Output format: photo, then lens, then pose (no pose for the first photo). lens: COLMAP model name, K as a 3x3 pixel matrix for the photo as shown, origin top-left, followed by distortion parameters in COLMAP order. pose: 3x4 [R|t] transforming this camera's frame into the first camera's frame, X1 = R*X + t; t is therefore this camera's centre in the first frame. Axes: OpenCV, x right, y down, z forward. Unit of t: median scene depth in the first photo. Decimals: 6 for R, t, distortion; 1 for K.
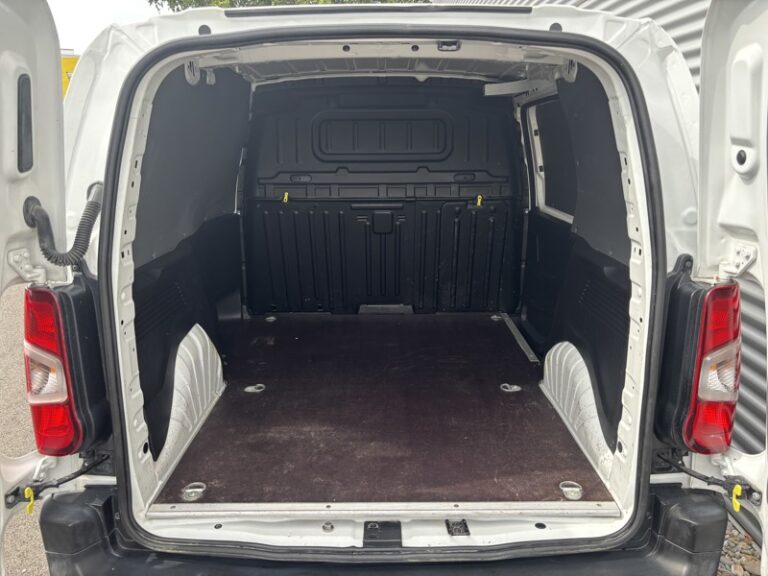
lens RADIAL K [[585.9, 0, 385.9], [0, 585.9, 286.6], [0, 0, 1]] dist [-0.001988, -0.041116]
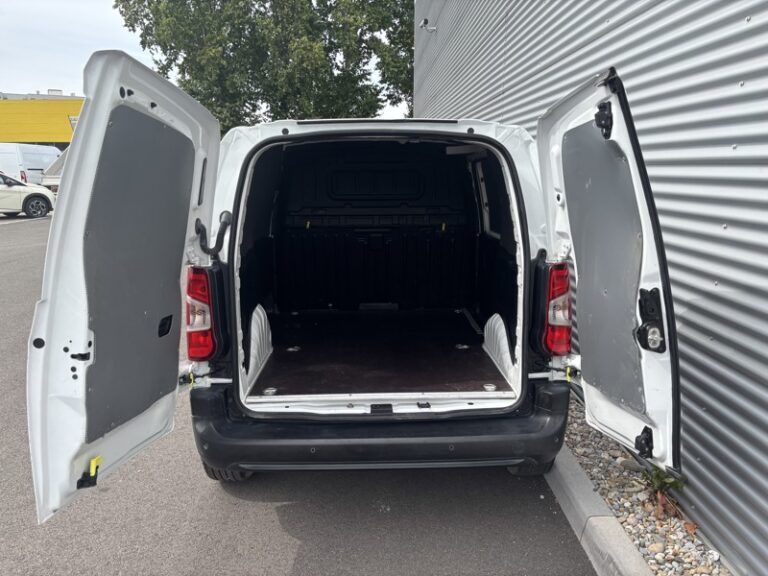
lens RADIAL K [[585.9, 0, 385.9], [0, 585.9, 286.6], [0, 0, 1]] dist [-0.001988, -0.041116]
pose [[0.999691, -0.005479, 0.024258, -0.032746], [0.006984, 0.998028, -0.062379, 0.164896], [-0.023868, 0.062530, 0.997758, -0.784300]]
